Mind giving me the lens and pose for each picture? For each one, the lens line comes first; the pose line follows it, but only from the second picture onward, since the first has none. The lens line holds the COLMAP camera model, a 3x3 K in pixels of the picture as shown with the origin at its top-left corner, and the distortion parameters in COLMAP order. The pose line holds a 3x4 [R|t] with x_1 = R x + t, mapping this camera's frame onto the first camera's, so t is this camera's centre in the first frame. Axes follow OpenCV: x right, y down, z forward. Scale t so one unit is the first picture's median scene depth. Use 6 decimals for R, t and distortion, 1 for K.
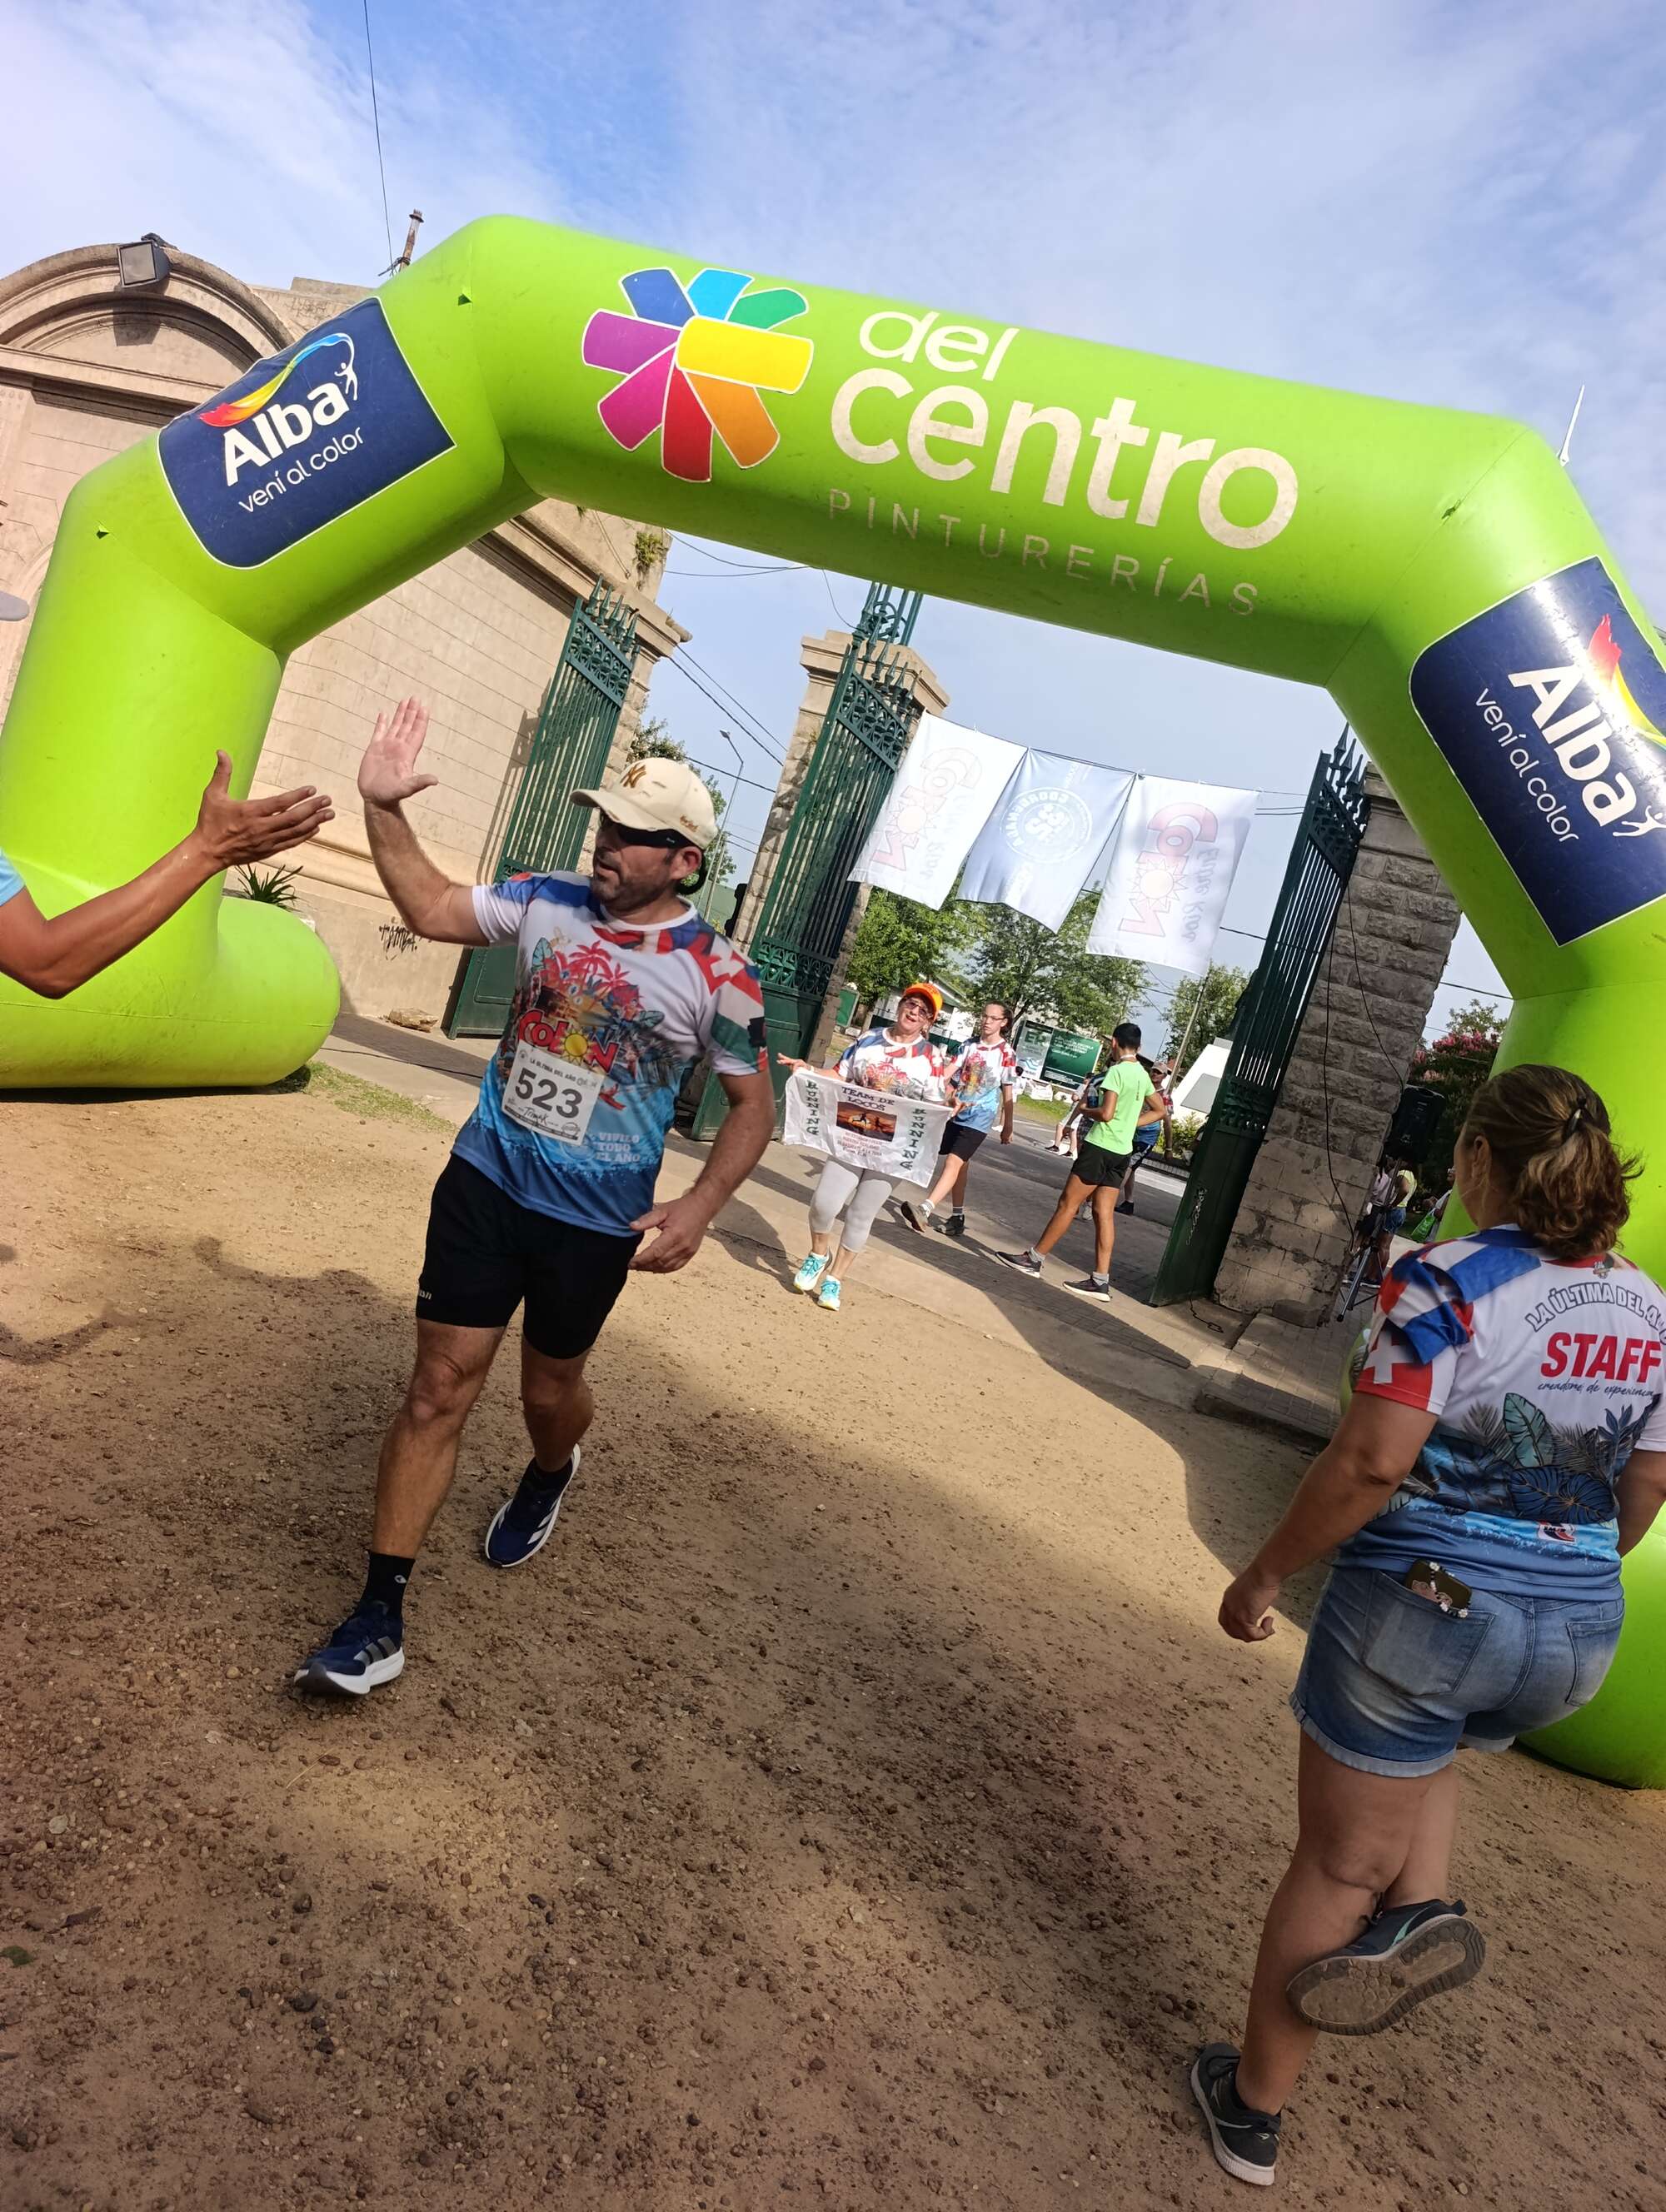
lens RADIAL K [[1493.6, 0, 845.2], [0, 1493.6, 1123.5], [0, 0, 1]] dist [0.010962, -0.031293]
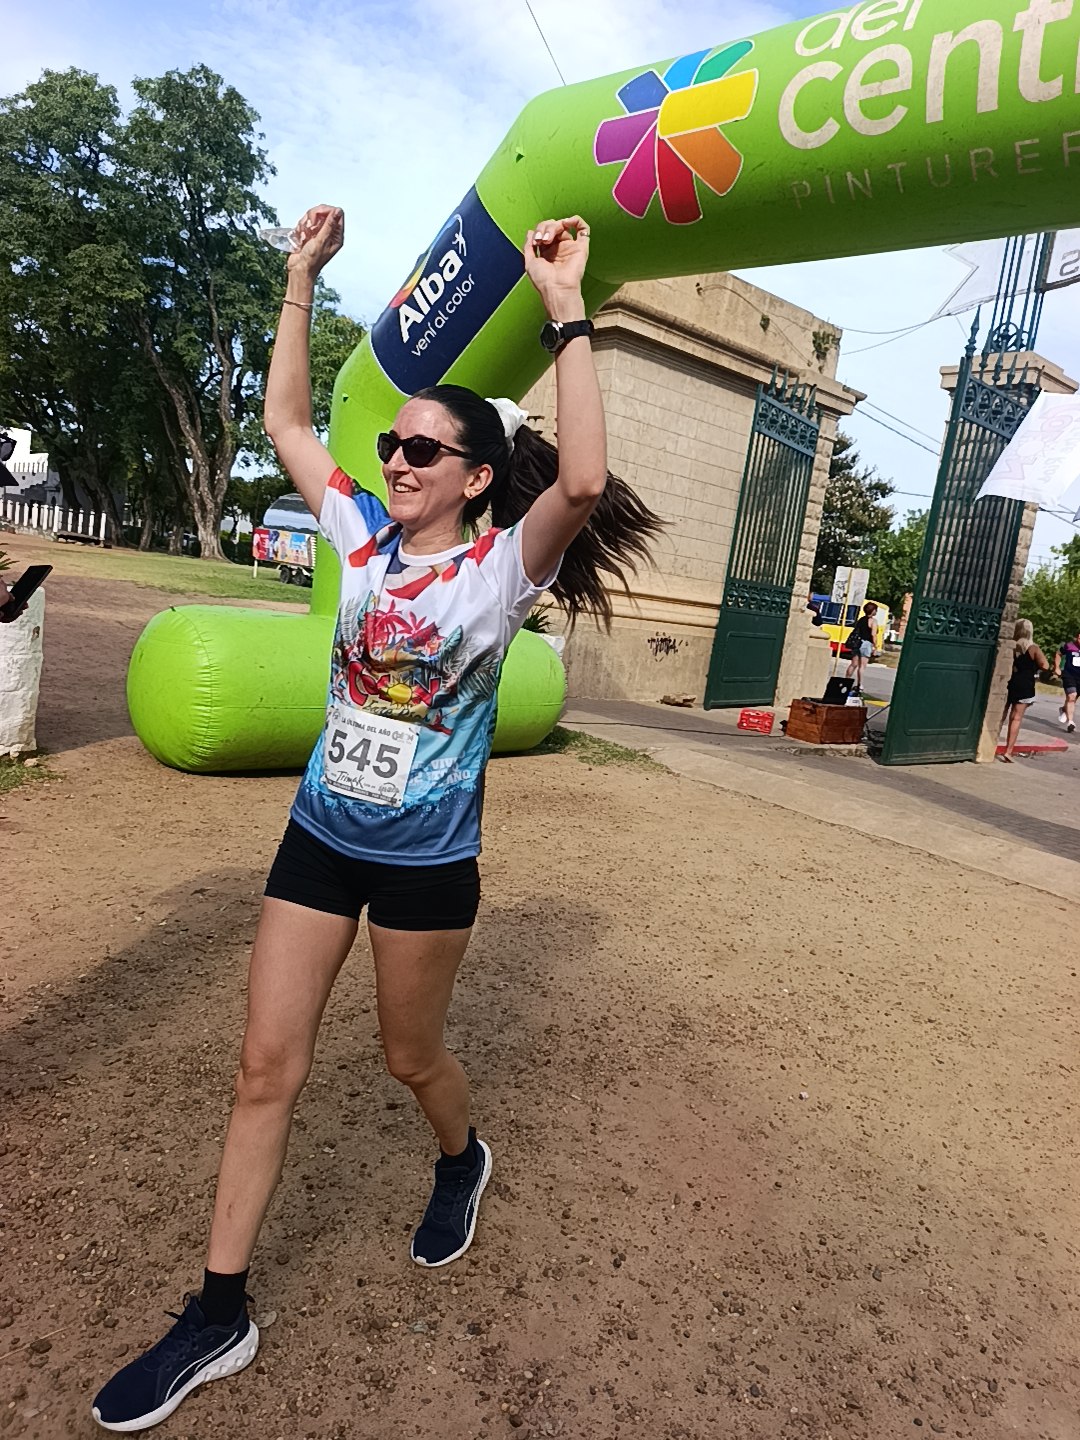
lens RADIAL K [[993.7, 0, 546.1], [0, 993.7, 710.1], [0, 0, 1]] dist [0.021059, -0.034970]
pose [[0.863485, -0.119418, -0.490034, 0.145349], [0.086054, 0.992203, -0.090159, 0.032749], [0.496979, 0.035682, 0.867028, 0.230904]]
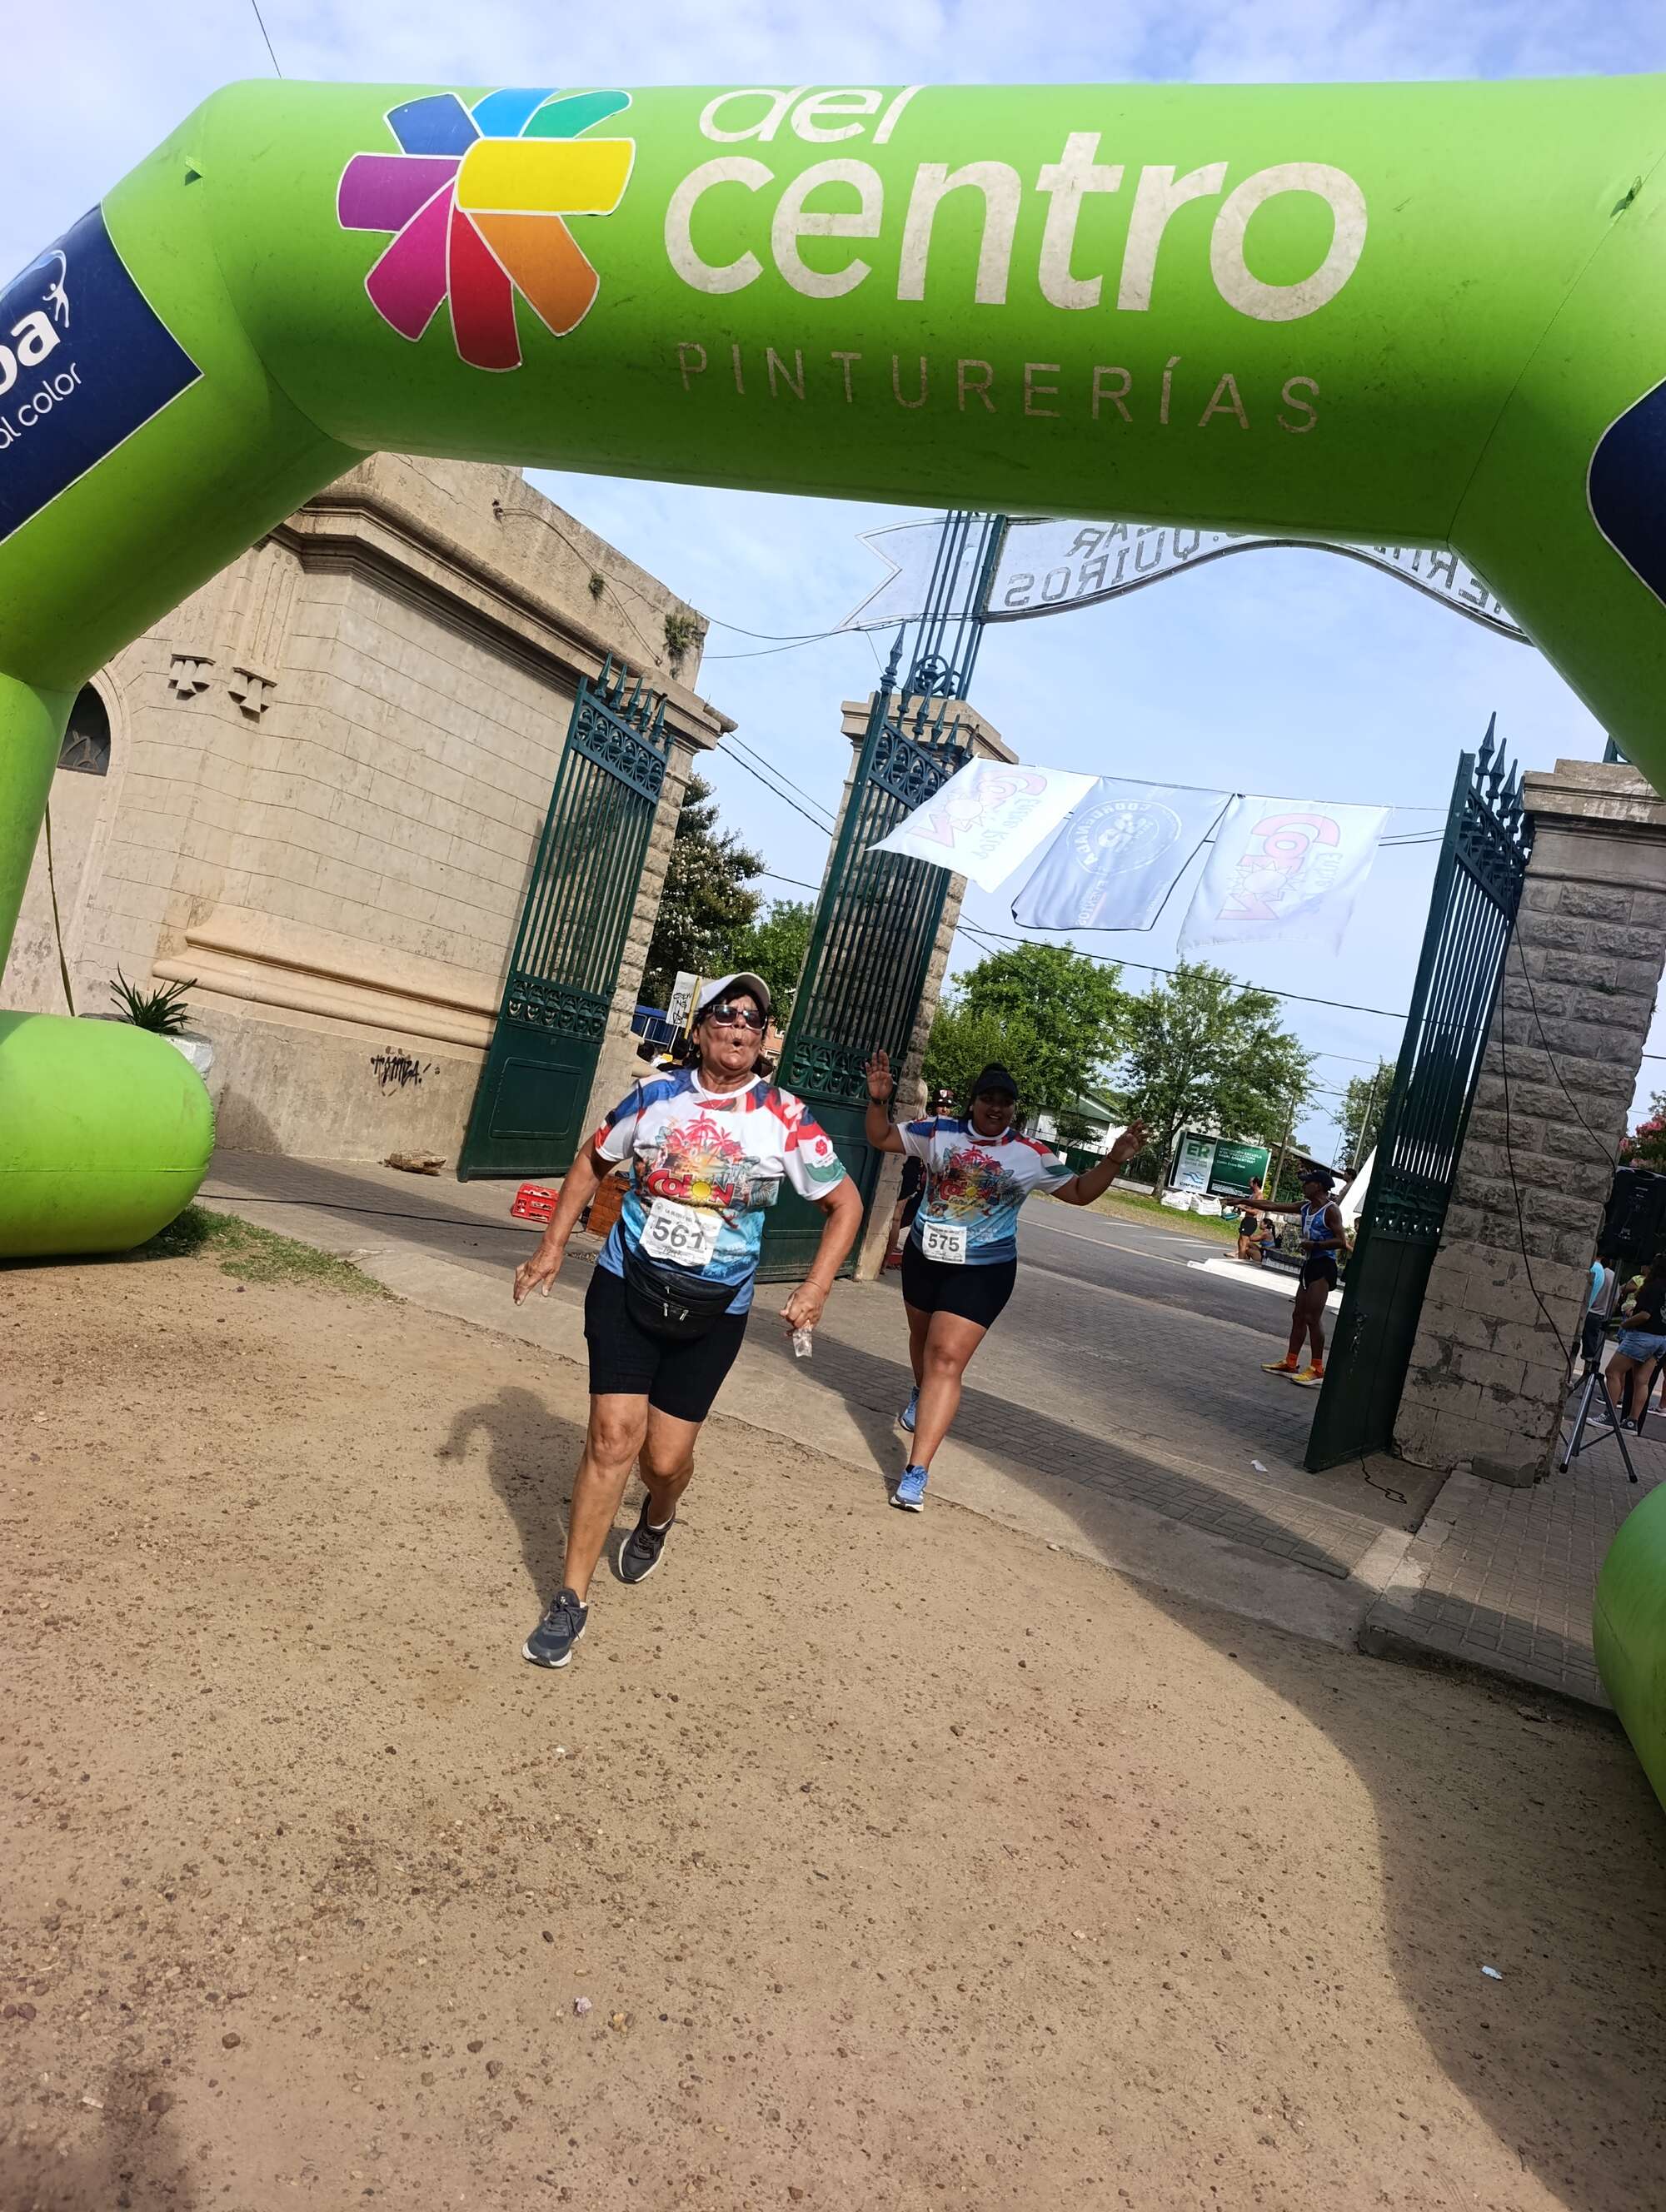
lens RADIAL K [[1503.9, 0, 814.2], [0, 1503.9, 1093.7], [0, 0, 1]] dist [0.032849, -0.037472]
pose [[0.990362, -0.065690, -0.121934, 0.109136], [0.052284, 0.992548, -0.110067, -0.000659], [0.128256, 0.102631, 0.986416, 0.337823]]
